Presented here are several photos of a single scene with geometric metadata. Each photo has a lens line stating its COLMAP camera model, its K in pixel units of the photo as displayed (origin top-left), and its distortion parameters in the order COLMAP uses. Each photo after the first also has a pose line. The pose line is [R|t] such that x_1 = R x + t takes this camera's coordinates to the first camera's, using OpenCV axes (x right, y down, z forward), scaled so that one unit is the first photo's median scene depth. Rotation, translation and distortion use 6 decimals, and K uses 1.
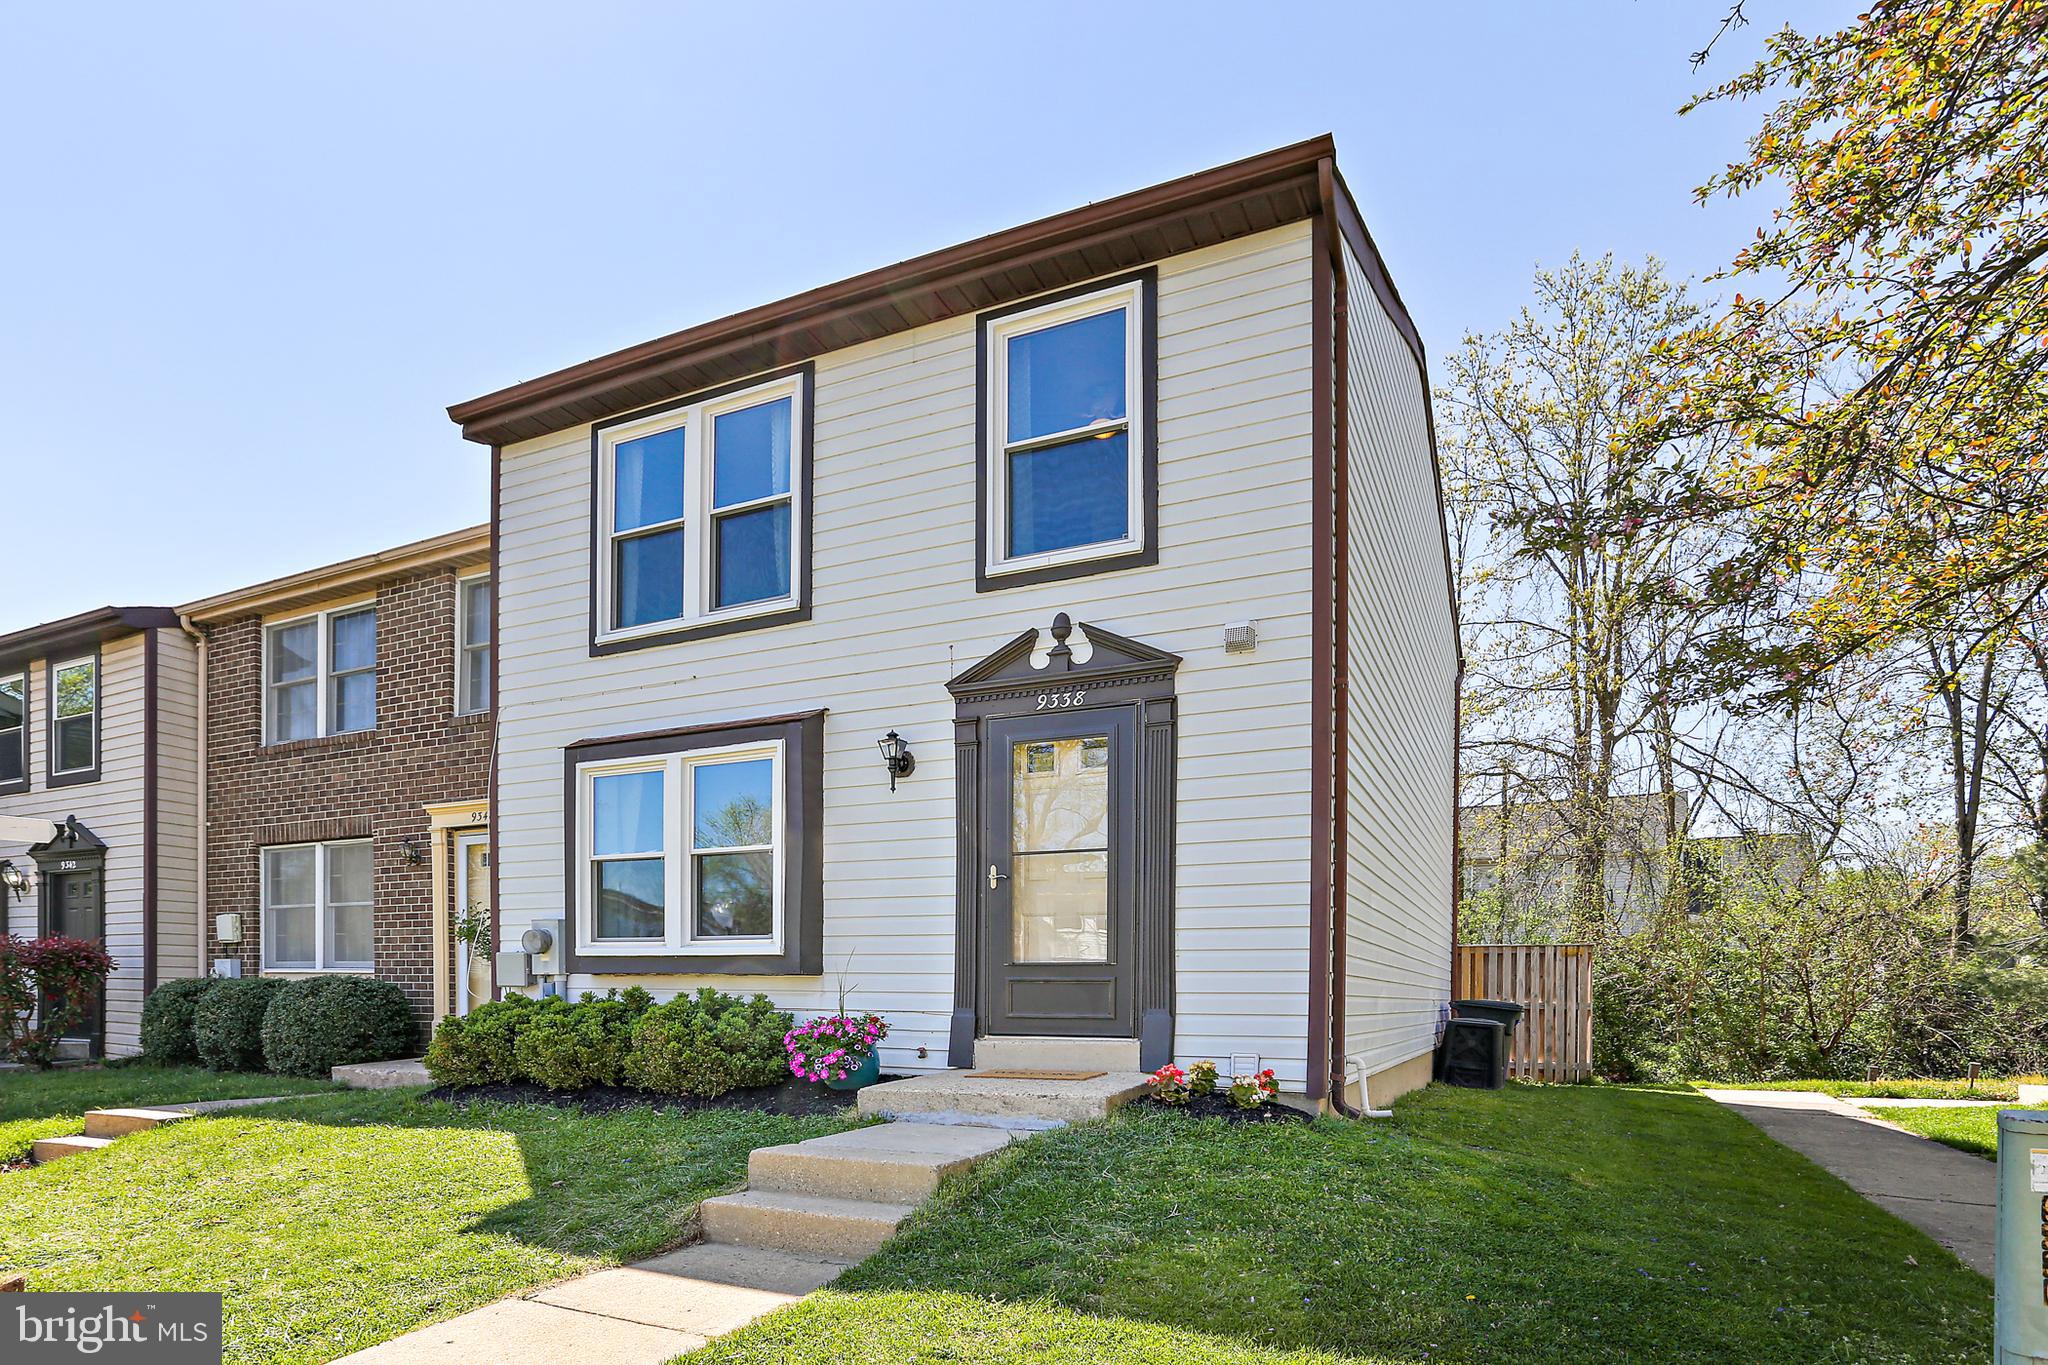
lens RADIAL K [[1019.7, 0, 1041.7], [0, 1019.7, 696.6], [0, 0, 1]] dist [-0.036280, 0.022272]
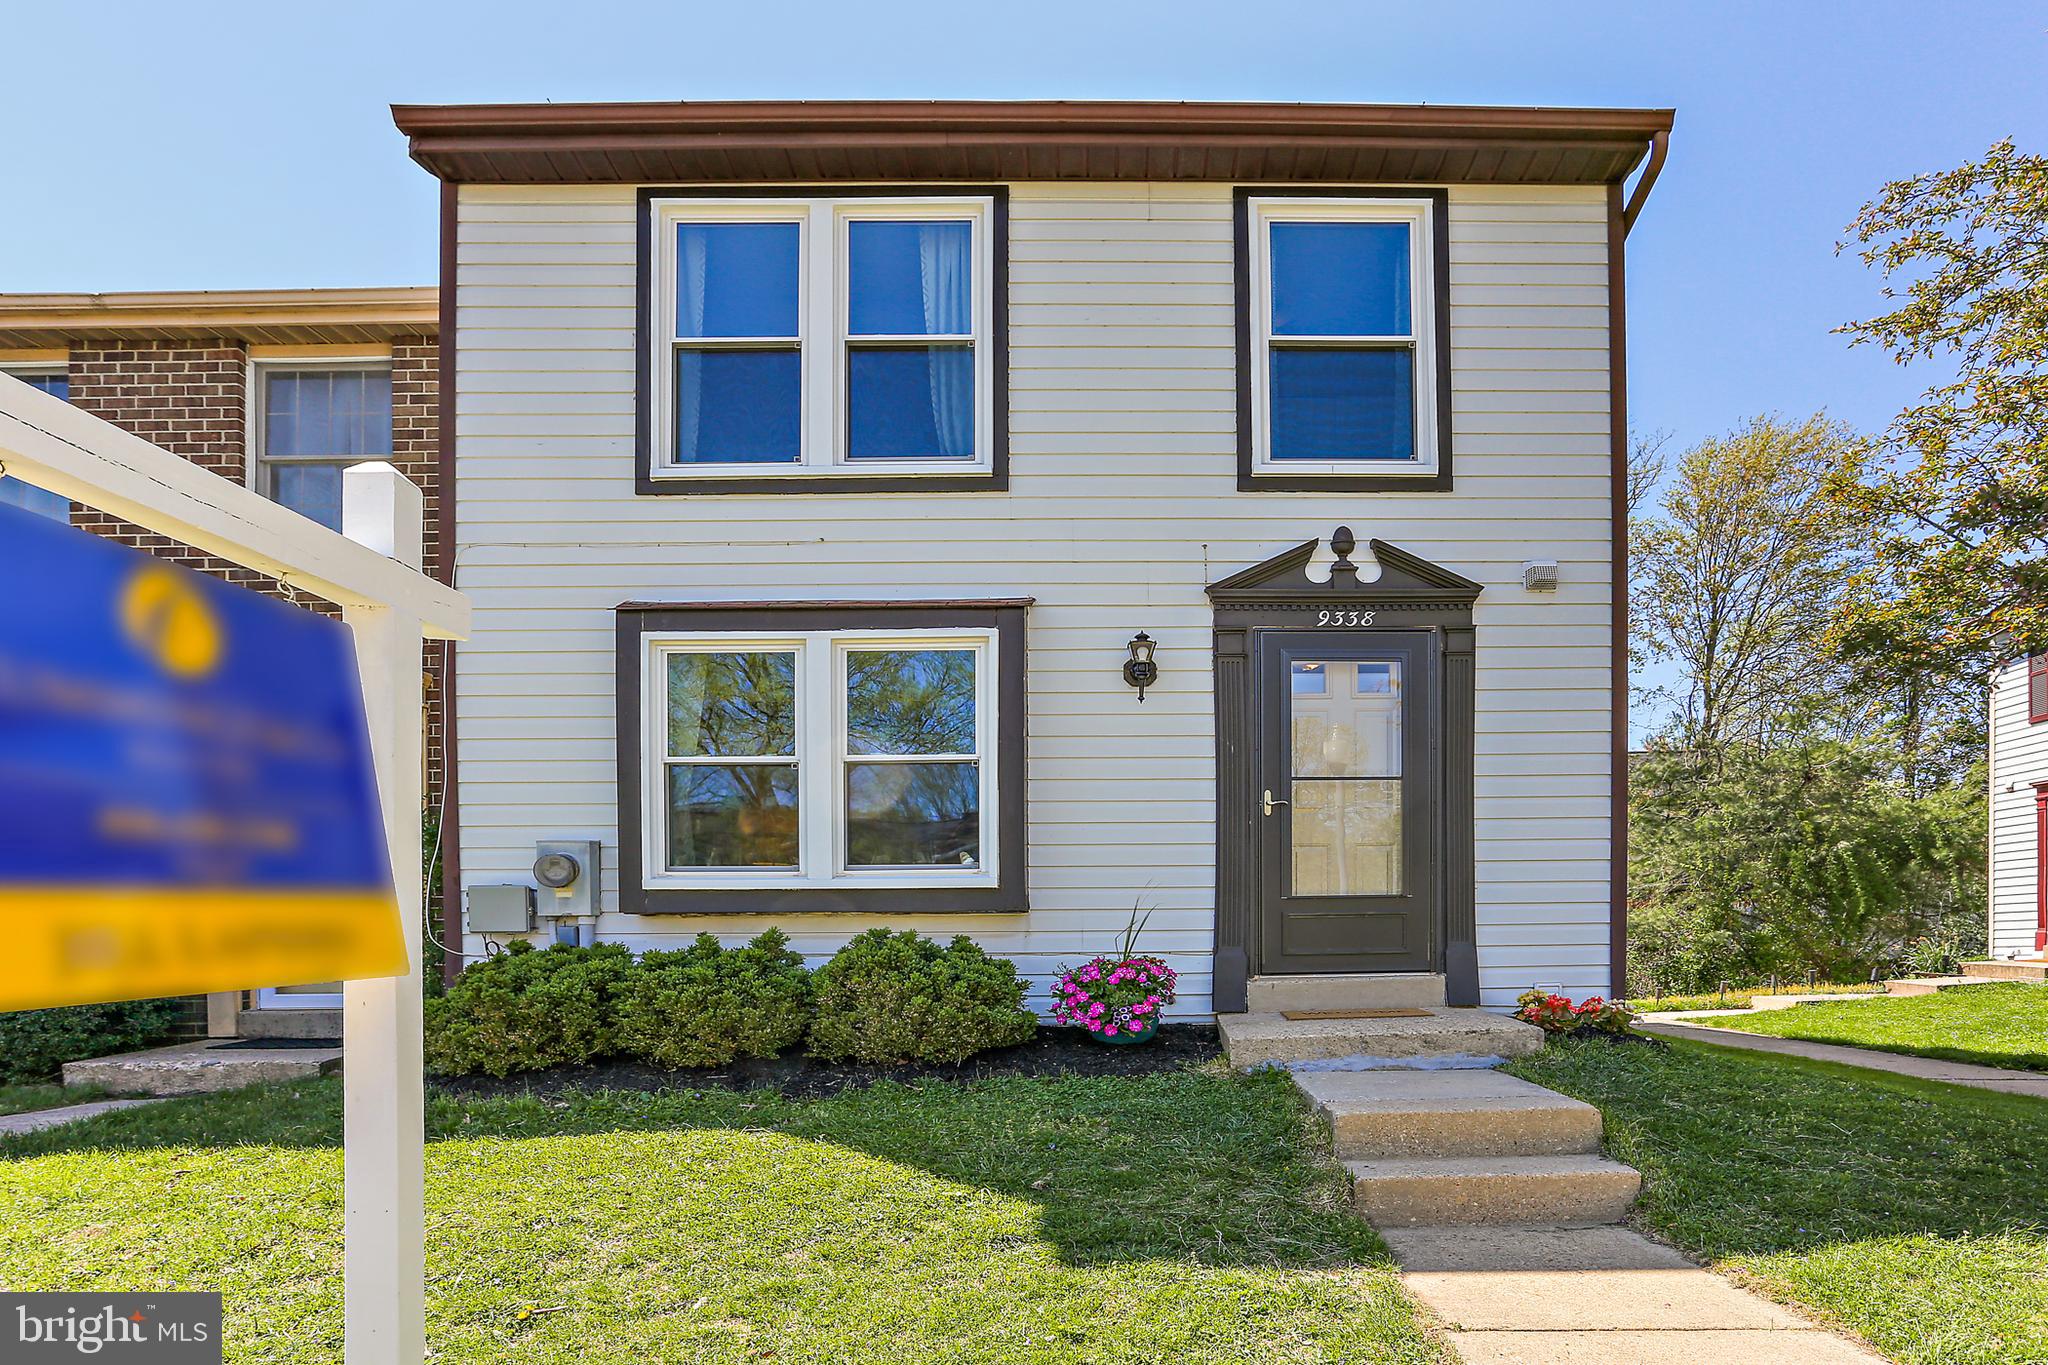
lens RADIAL K [[1019.7, 0, 1020.6], [0, 1019.7, 675.0], [0, 0, 1]] dist [-0.036280, 0.022272]
pose [[0.913050, 0.091595, 0.397430, -0.567538], [-0.100501, 0.994936, 0.001589, 0.076653], [-0.395271, -0.041393, 0.917631, 0.232957]]
